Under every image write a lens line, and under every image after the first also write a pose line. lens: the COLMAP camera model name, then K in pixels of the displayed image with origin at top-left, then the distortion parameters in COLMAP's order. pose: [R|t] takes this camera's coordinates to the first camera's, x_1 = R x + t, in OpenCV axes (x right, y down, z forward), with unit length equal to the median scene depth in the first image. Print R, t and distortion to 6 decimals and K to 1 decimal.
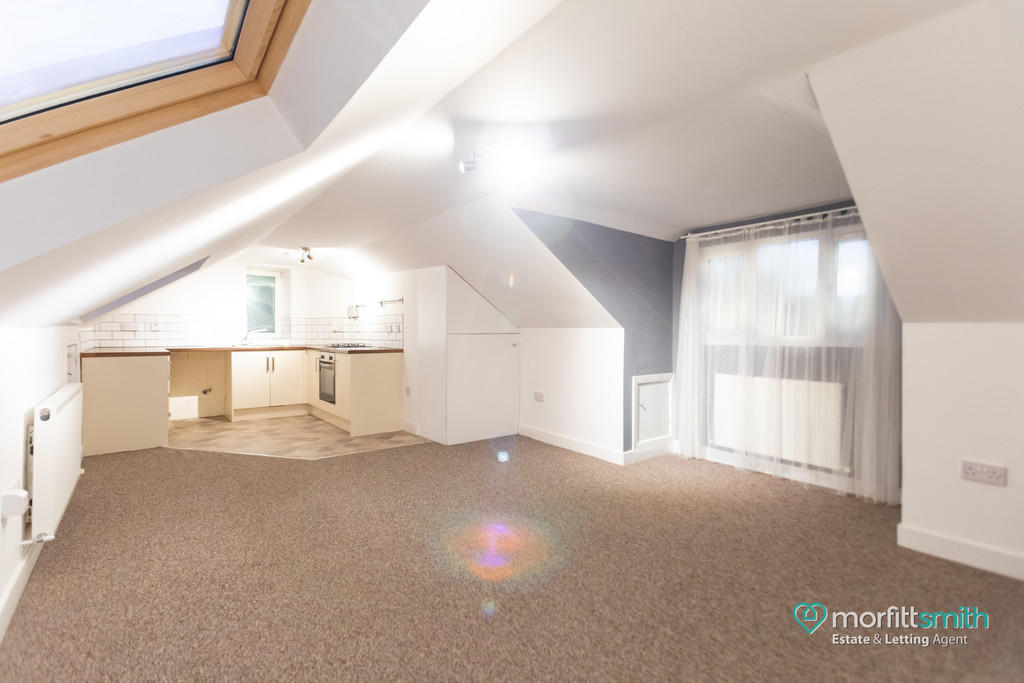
lens RADIAL K [[476.2, 0, 506.1], [0, 476.2, 337.4], [0, 0, 1]] dist [0.031615, -0.000484]
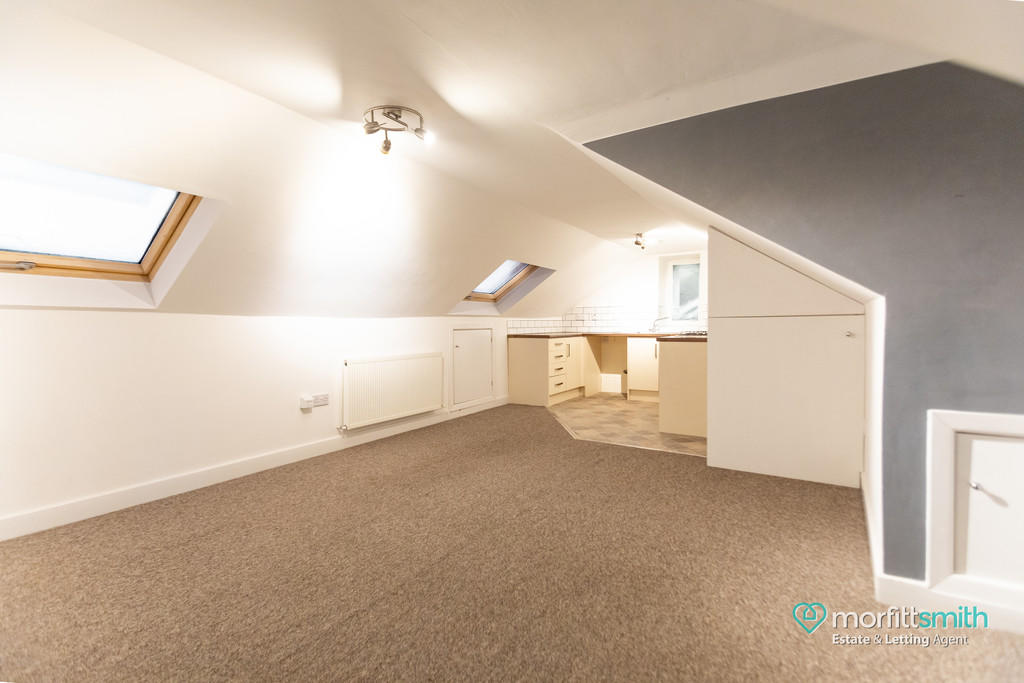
lens RADIAL K [[476.2, 0, 506.1], [0, 476.2, 337.4], [0, 0, 1]] dist [0.031615, -0.000484]
pose [[0.344456, 0.020241, -0.938584, 0.551830], [-0.001090, 0.999775, 0.021161, 0.009119], [0.938802, -0.006266, 0.344401, 0.511838]]
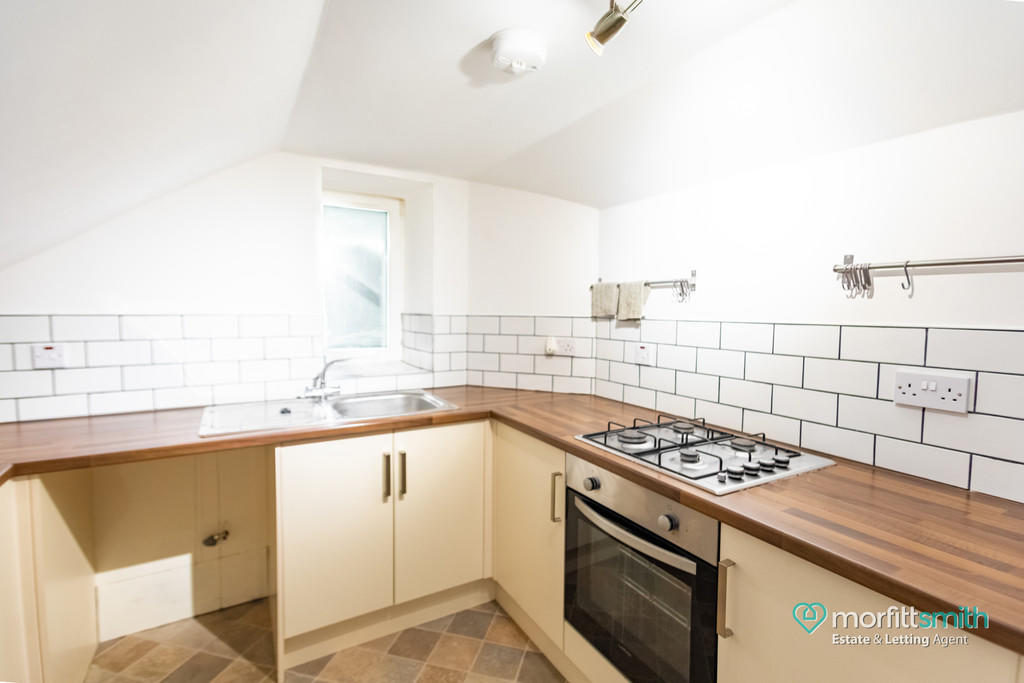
lens RADIAL K [[476.2, 0, 506.1], [0, 476.2, 337.4], [0, 0, 1]] dist [0.031615, -0.000484]
pose [[0.991212, 0.013047, -0.131639, -0.577135], [-0.005163, 0.998182, 0.060057, -0.079217], [0.132184, -0.058850, 0.989477, 1.073868]]
